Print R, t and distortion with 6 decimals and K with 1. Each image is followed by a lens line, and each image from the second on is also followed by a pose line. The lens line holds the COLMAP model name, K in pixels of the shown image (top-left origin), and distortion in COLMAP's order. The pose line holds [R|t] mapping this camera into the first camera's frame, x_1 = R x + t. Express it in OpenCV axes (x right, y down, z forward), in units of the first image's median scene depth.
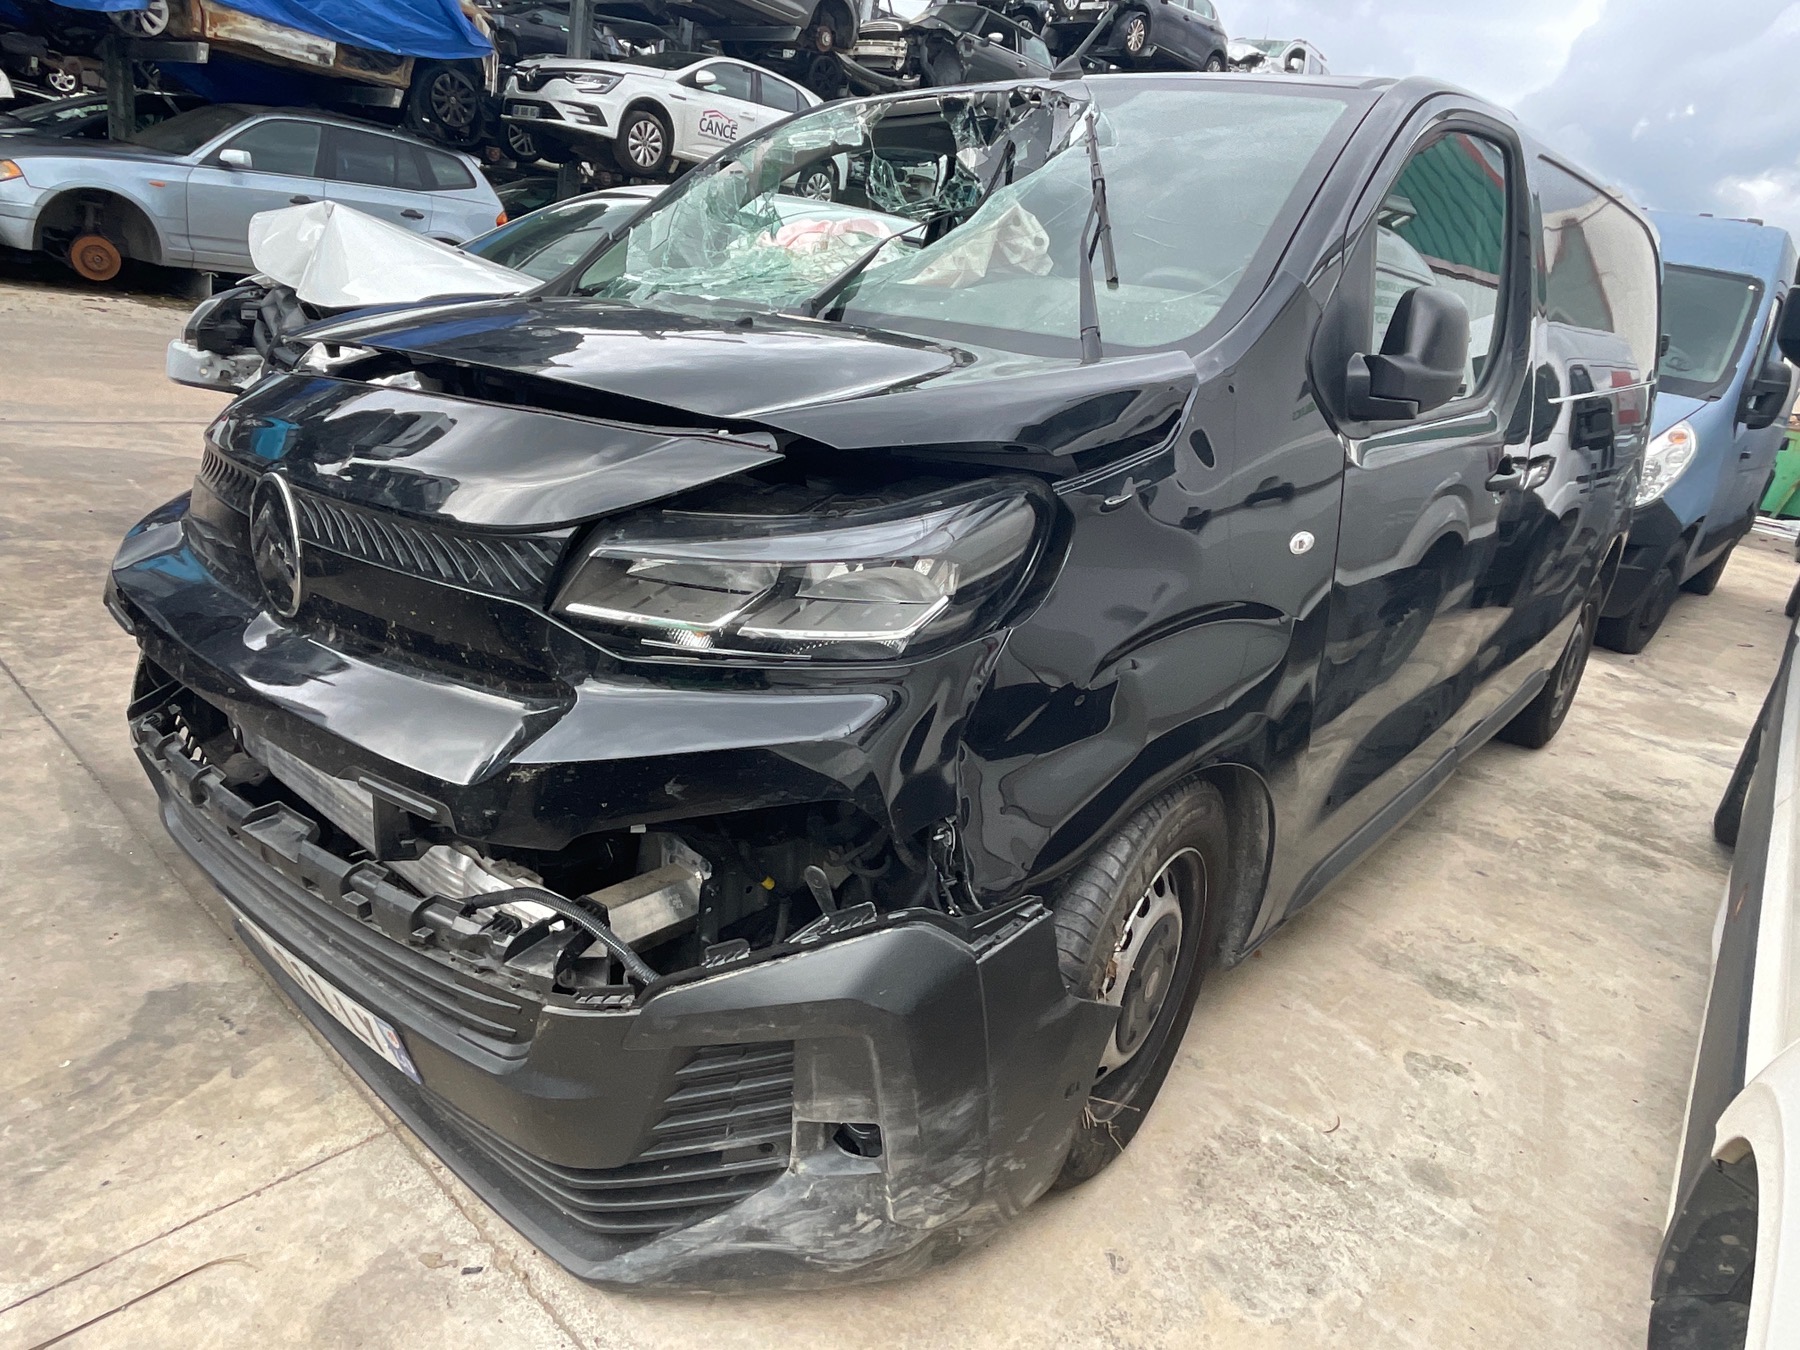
lens RADIAL K [[1113.2, 0, 894.5], [0, 1113.2, 683.1], [0, 0, 1]] dist [0.001950, -0.001974]
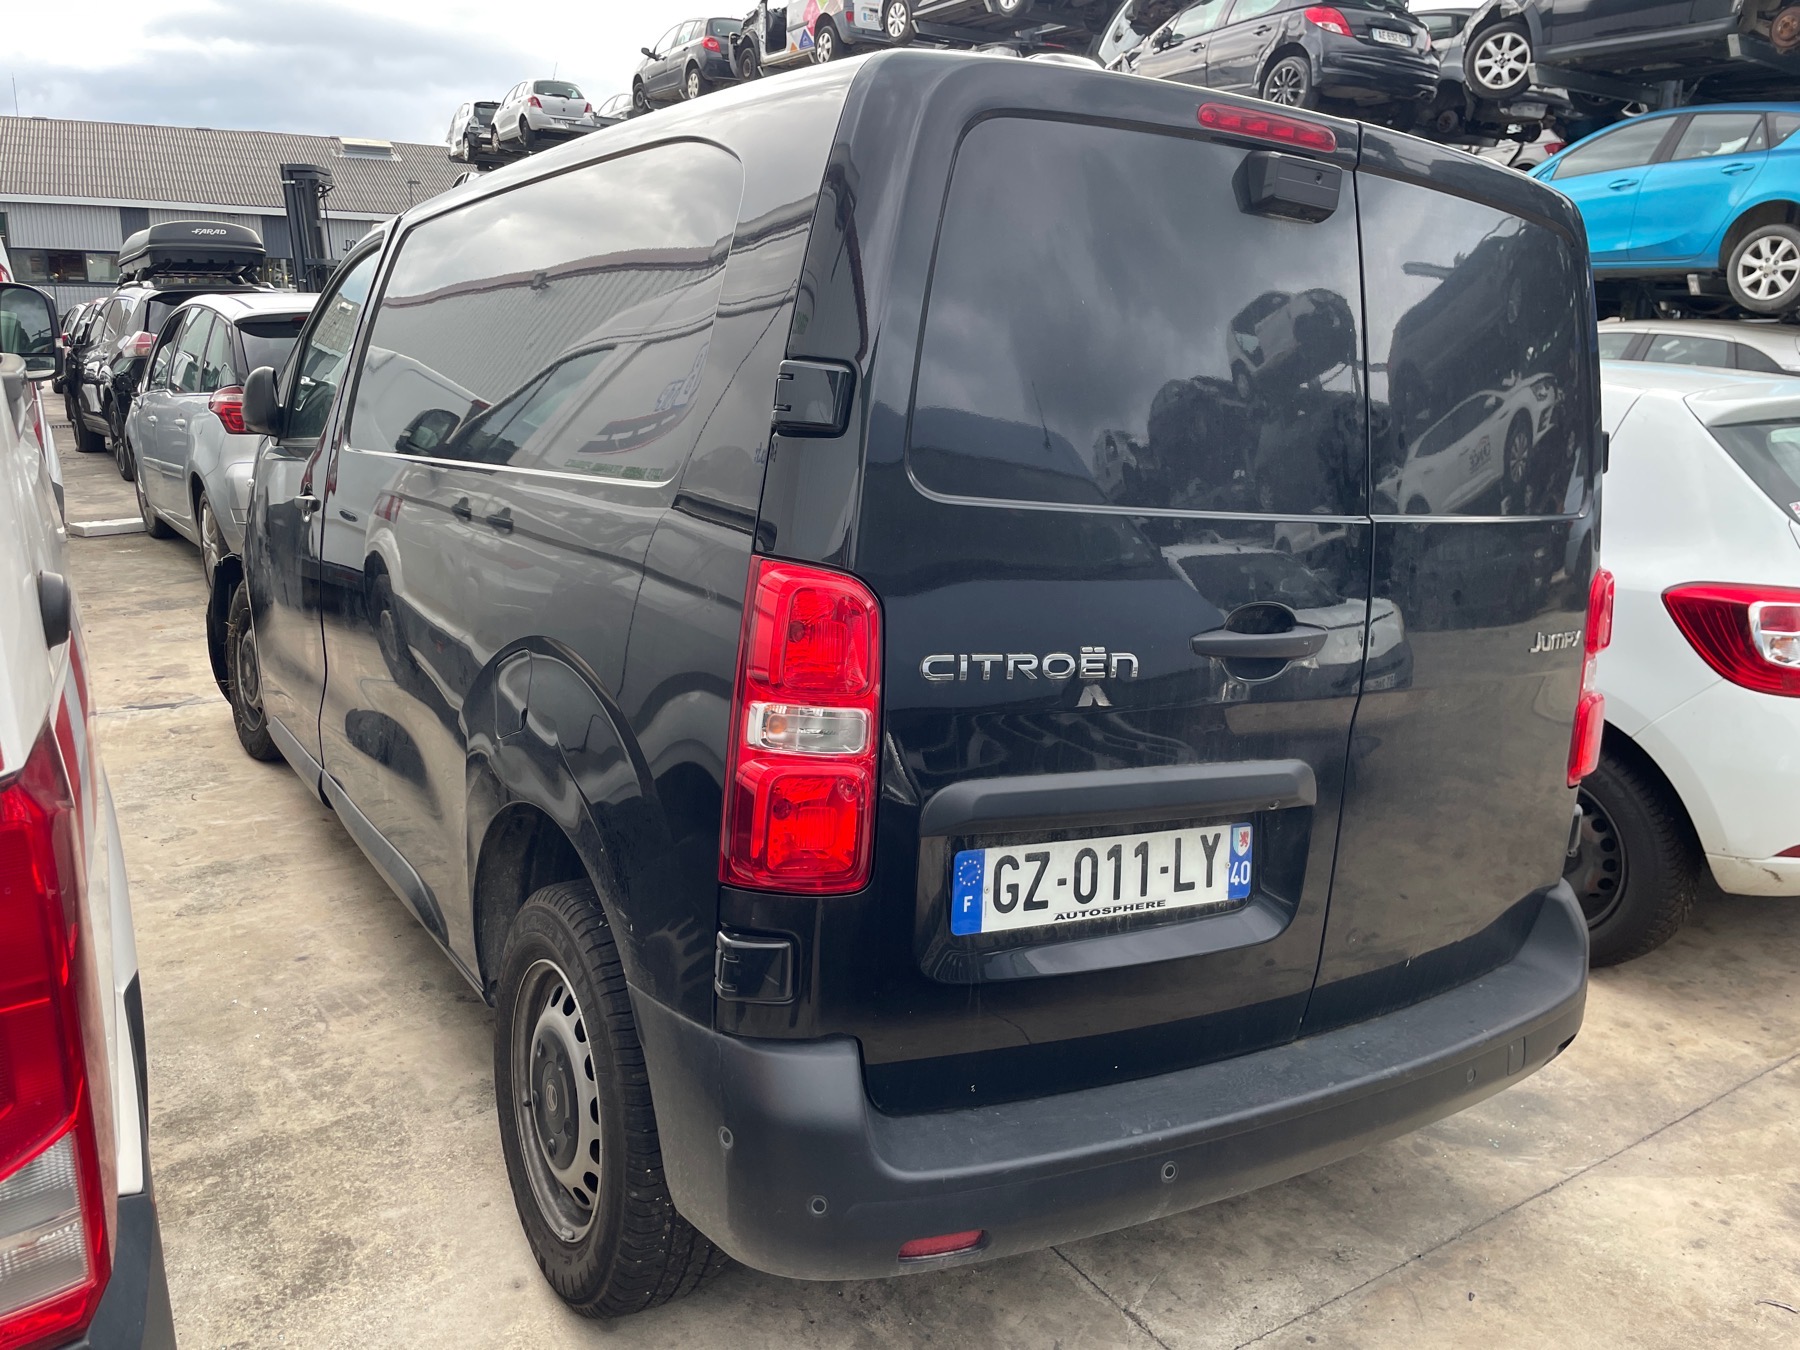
lens RADIAL K [[1349.2, 0, 906.7], [0, 1349.2, 664.9], [0, 0, 1]] dist [0.071907, -0.085602]
pose [[-0.268147, 0.065080, -0.961177, 1.344037], [-0.398715, 0.900759, 0.172222, -0.401050], [0.876997, 0.429416, -0.215587, 1.455898]]
